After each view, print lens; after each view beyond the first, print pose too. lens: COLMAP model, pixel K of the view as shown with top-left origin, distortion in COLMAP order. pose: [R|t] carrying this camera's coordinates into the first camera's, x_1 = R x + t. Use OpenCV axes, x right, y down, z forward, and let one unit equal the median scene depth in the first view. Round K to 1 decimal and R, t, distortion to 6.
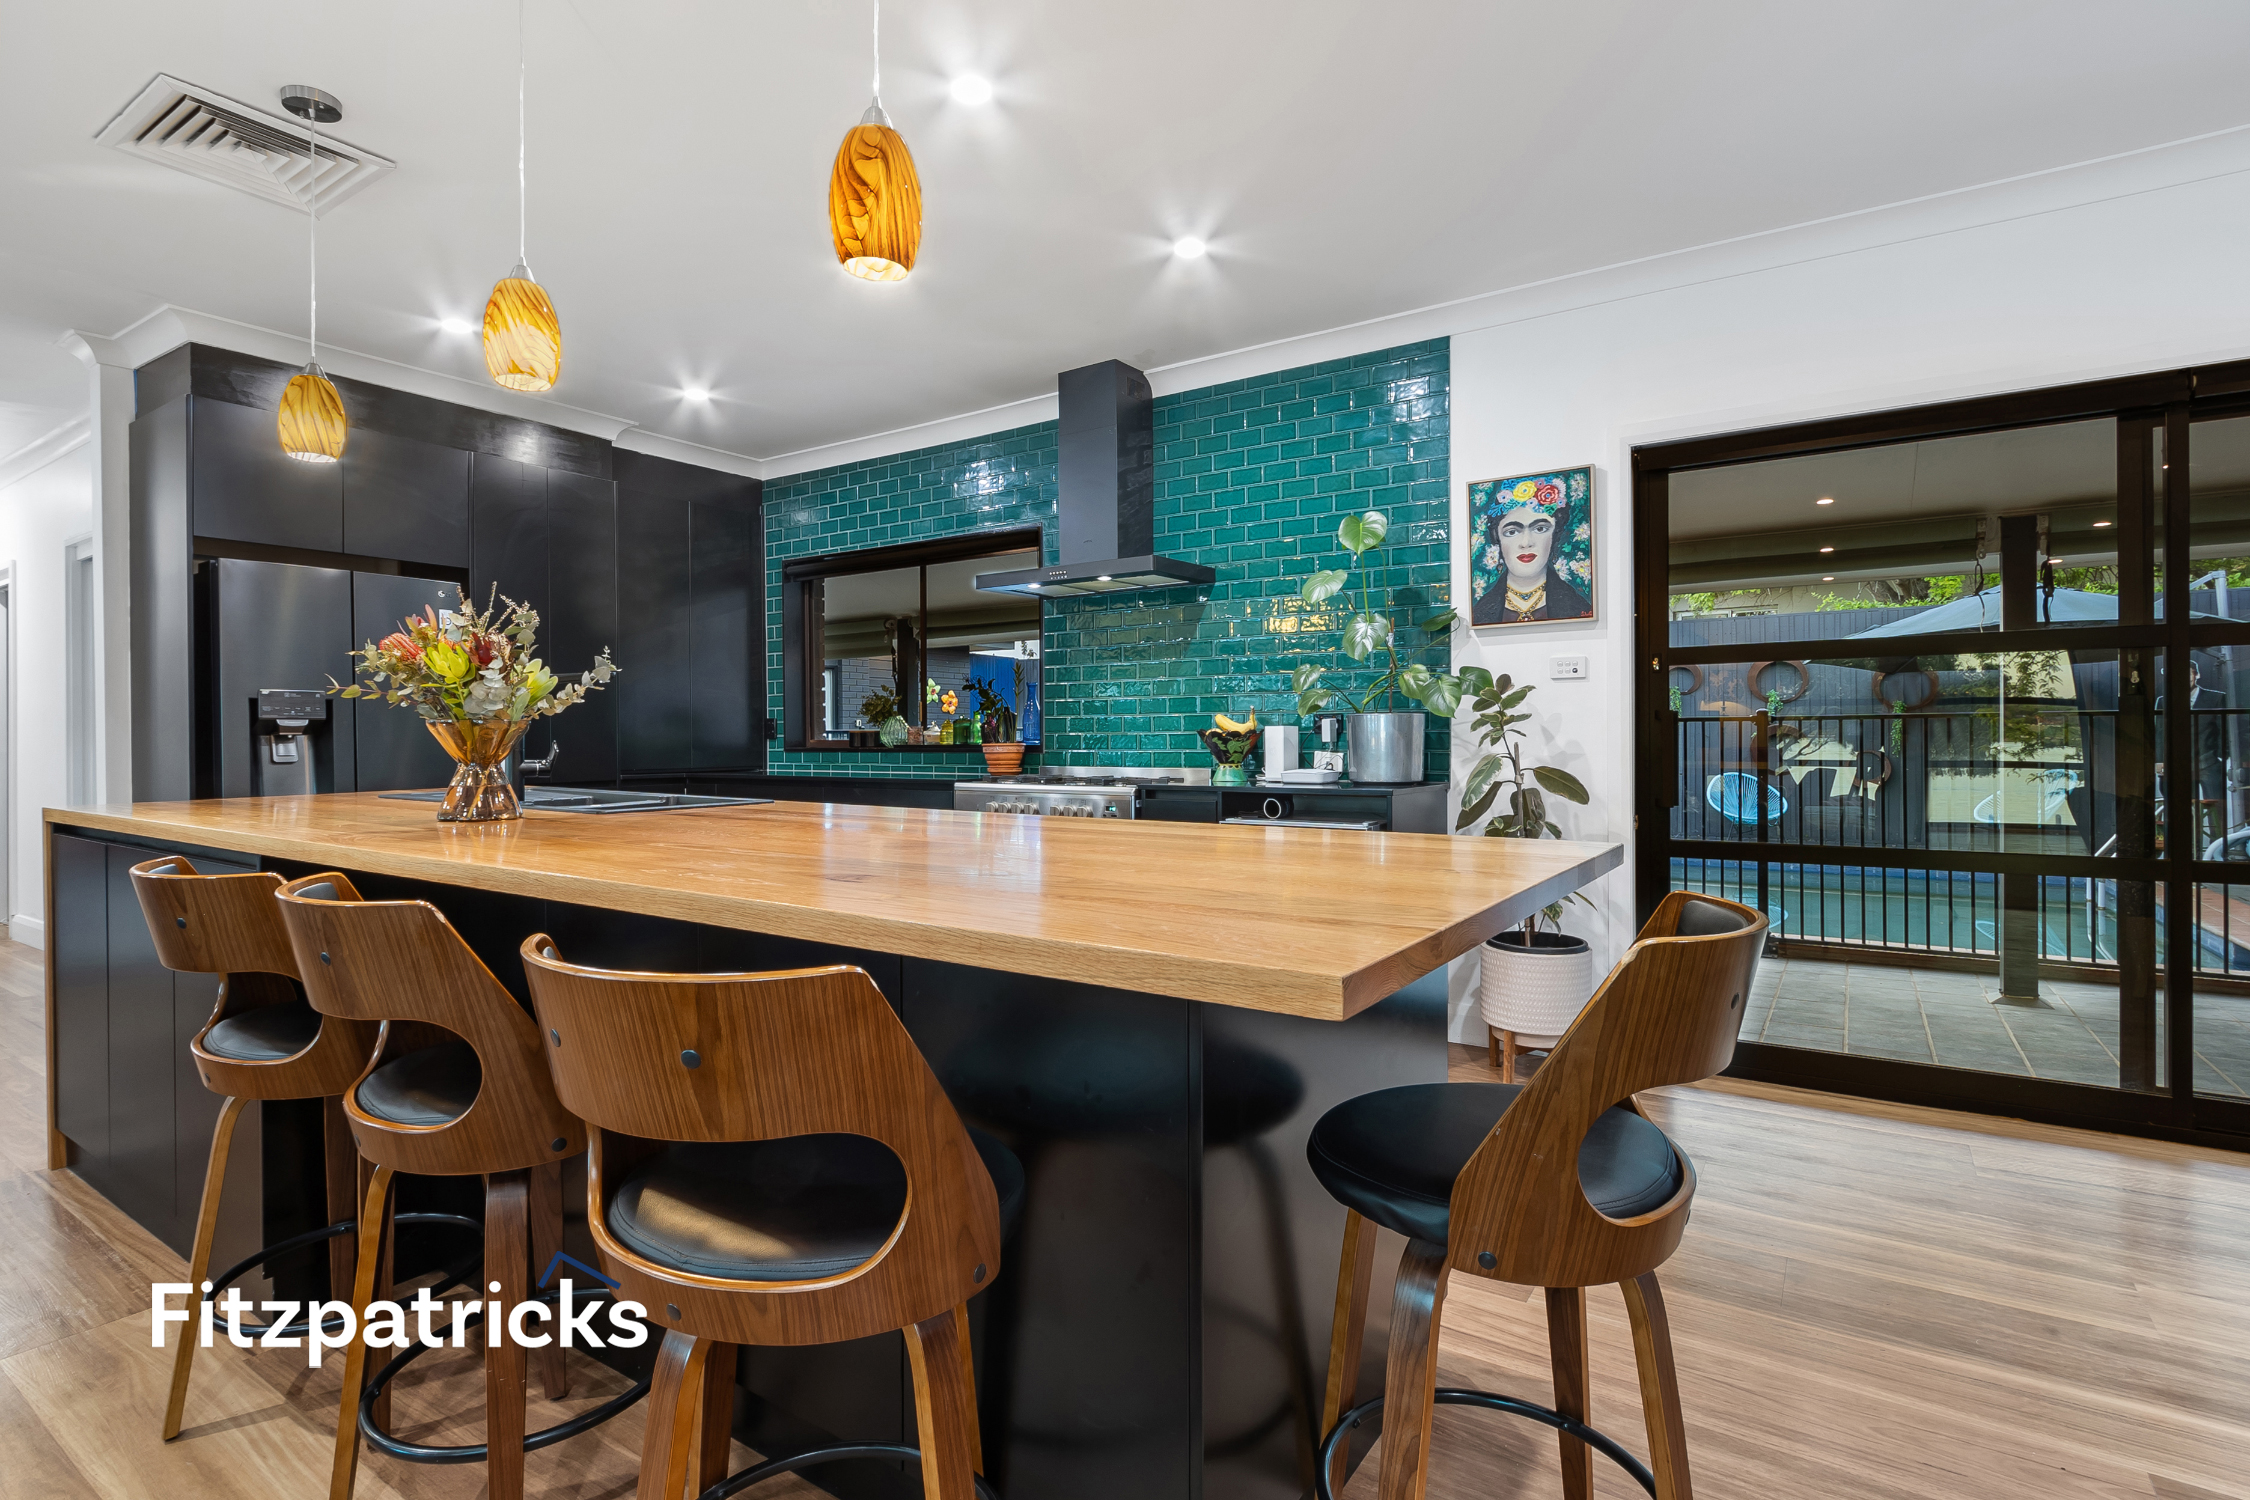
lens RADIAL K [[1055.6, 0, 1125.4], [0, 1055.6, 737.9], [0, 0, 1]] dist [-0.001479, -0.000136]
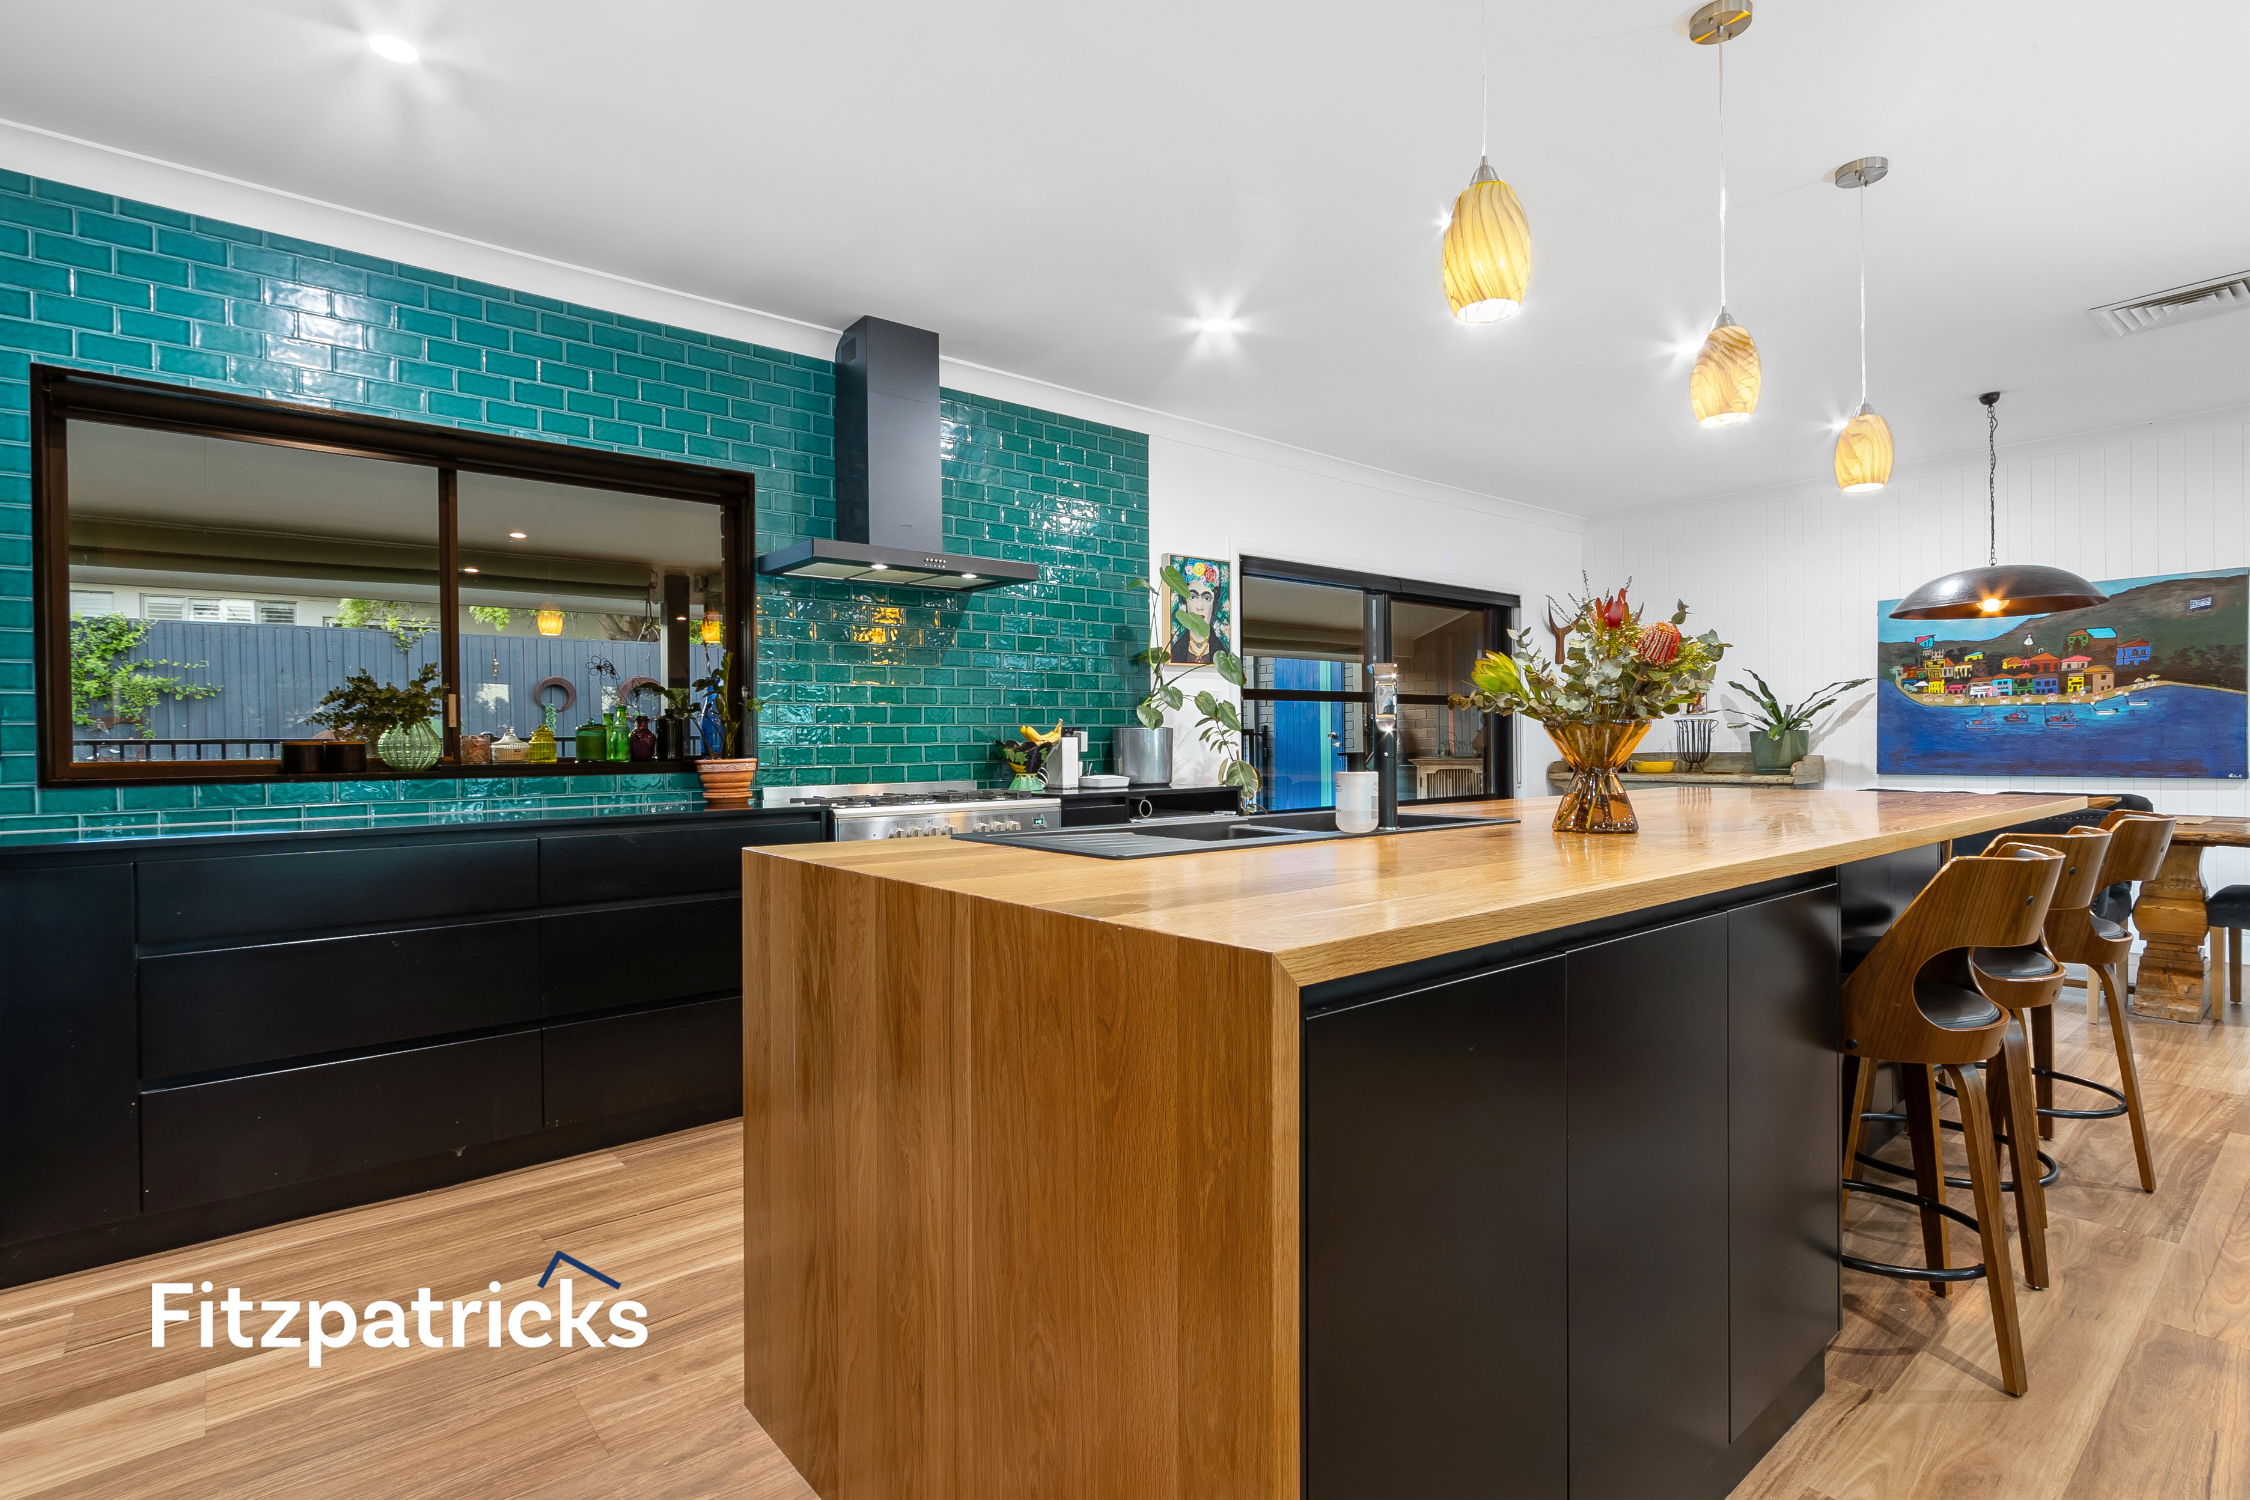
lens RADIAL K [[1140.4, 0, 1125.6], [0, 1140.4, 749.1], [0, 0, 1]] dist [-0.000767, -0.000202]
pose [[0.269466, 0.000846, 0.963009, -1.067081], [0.012438, 0.999913, -0.004359, 0.007833], [-0.962930, 0.013153, 0.269432, 0.676564]]
